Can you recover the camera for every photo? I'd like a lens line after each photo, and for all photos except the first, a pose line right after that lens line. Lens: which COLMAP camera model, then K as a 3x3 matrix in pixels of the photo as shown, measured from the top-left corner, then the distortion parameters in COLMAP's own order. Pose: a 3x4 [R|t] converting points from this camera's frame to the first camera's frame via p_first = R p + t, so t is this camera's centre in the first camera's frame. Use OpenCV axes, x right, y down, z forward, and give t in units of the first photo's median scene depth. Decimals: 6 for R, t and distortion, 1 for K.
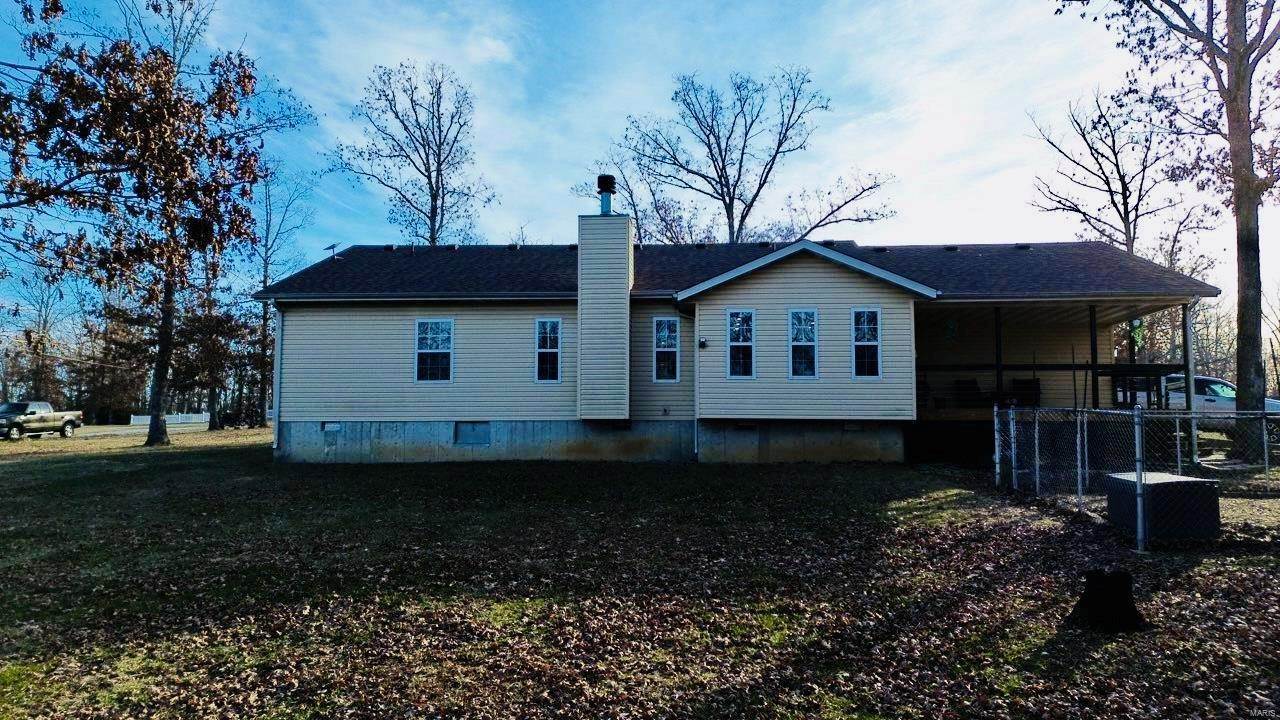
lens RADIAL K [[901.9, 0, 640.0], [0, 901.9, 360.0], [0, 0, 1]] dist [0.103763, -0.105551]
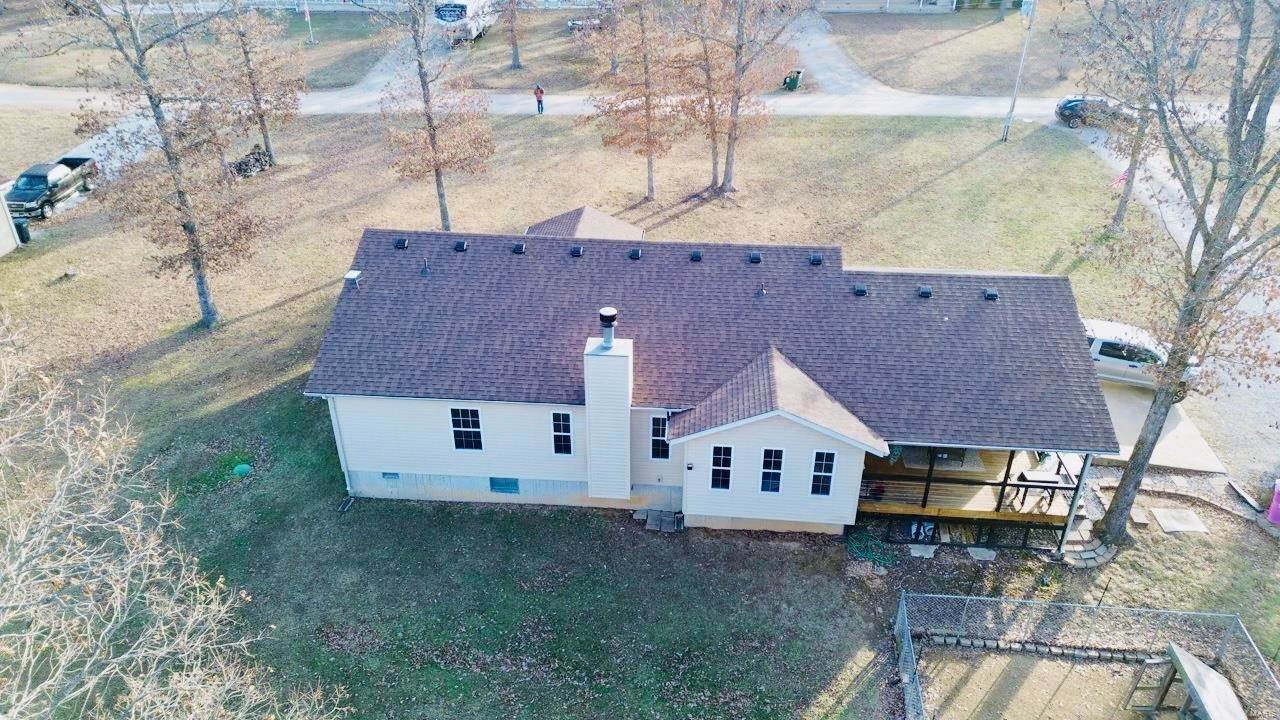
lens RADIAL K [[906.9, 0, 637.9], [0, 906.9, 357.6], [0, 0, 1]] dist [0.084657, -0.100311]
pose [[0.999935, 0.004918, -0.010300, 0.010798], [0.001745, 0.825943, 0.563750, -0.770902], [0.011280, -0.563732, 0.825881, 0.063503]]
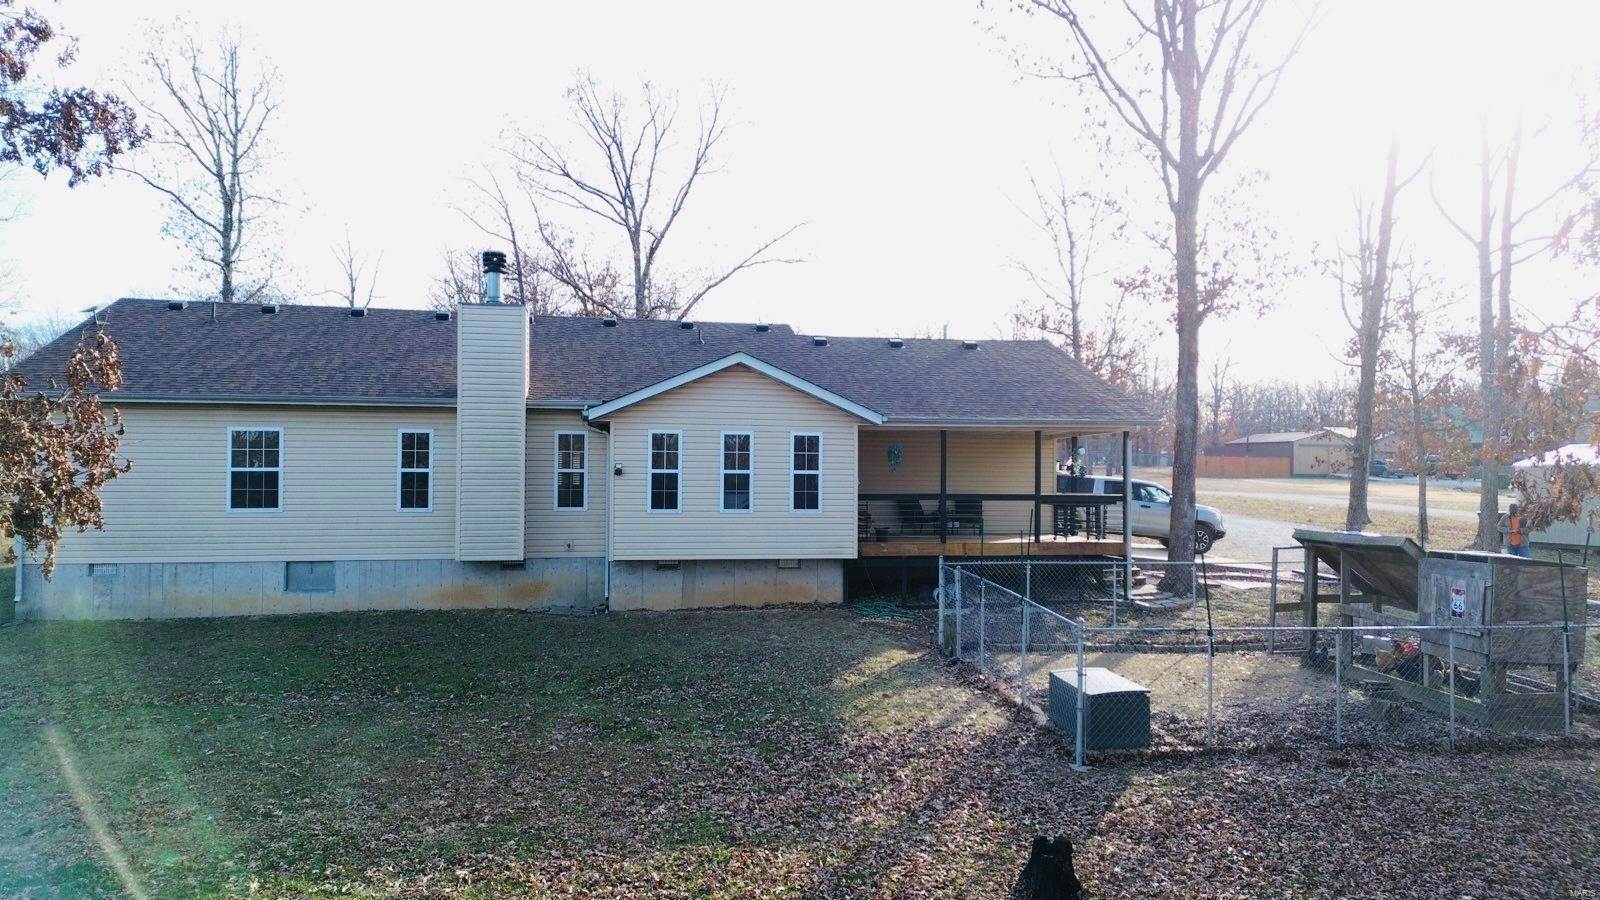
lens RADIAL K [[1127.4, 0, 800.0], [0, 1127.4, 450.0], [0, 0, 1]] dist [0.103763, -0.105551]
pose [[0.966887, 0.009211, 0.255039, -0.031633], [-0.025306, 0.997883, 0.059902, -0.096337], [-0.253947, -0.064373, 0.965074, -0.043816]]
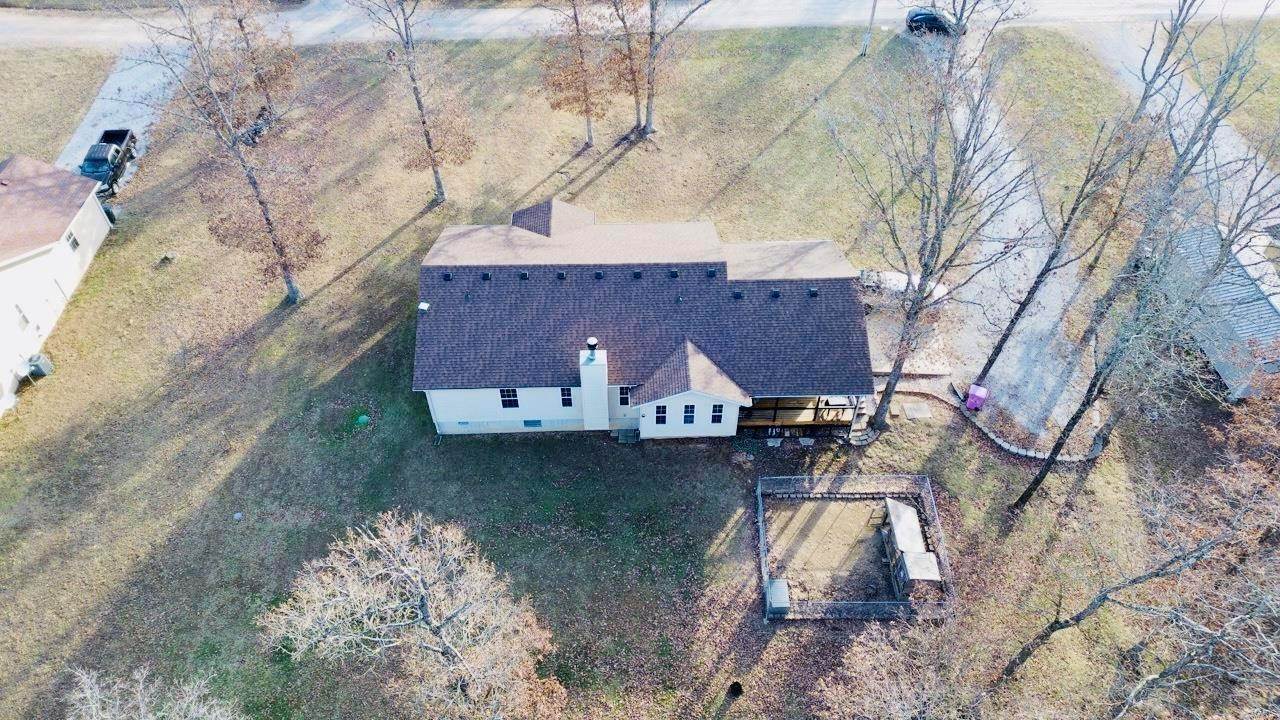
lens RADIAL K [[901.9, 0, 640.0], [0, 901.9, 360.0], [0, 0, 1]] dist [0.103763, -0.105551]
pose [[0.995256, -0.074208, 0.062920, -0.058452], [-0.002789, 0.624689, 0.780868, -1.649637], [-0.097252, -0.777339, 0.621519, -0.215826]]
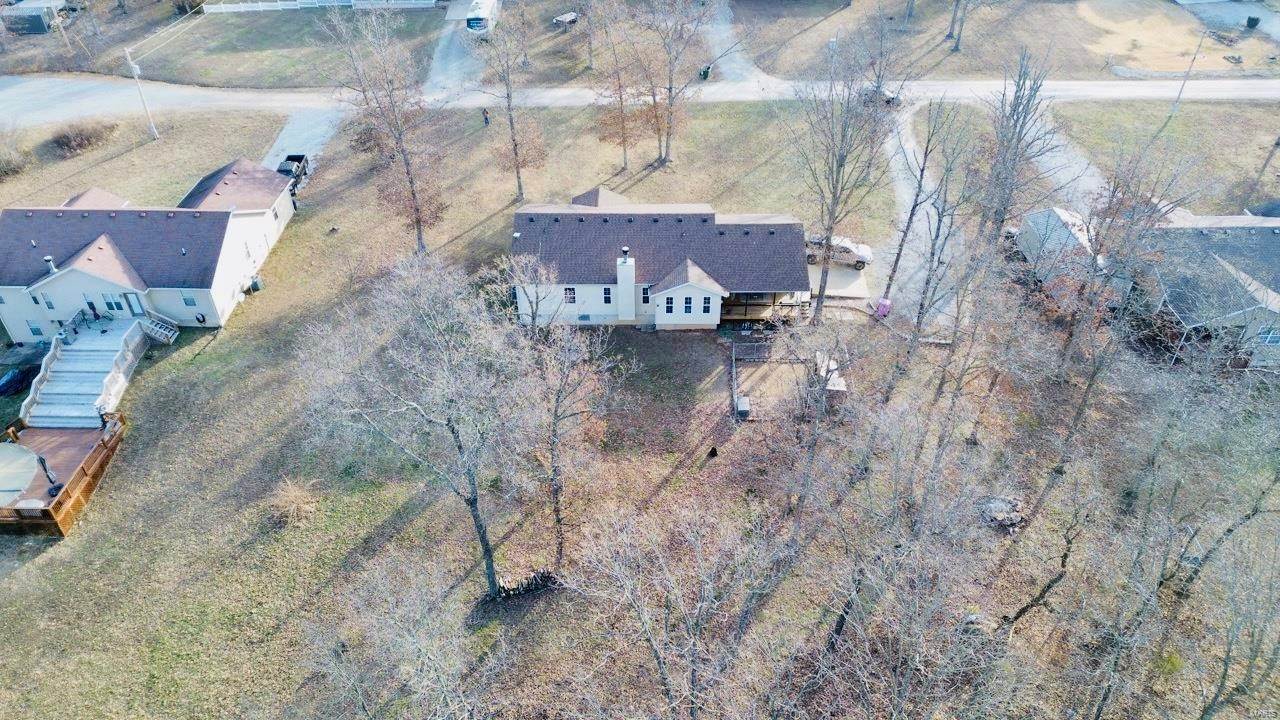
lens RADIAL K [[901.9, 0, 640.0], [0, 901.9, 360.0], [0, 0, 1]] dist [0.103763, -0.105551]
pose [[0.997950, -0.046533, 0.043934, -0.135367], [0.004761, 0.738591, 0.674137, -1.915419], [-0.063819, -0.672546, 0.737299, -1.417142]]
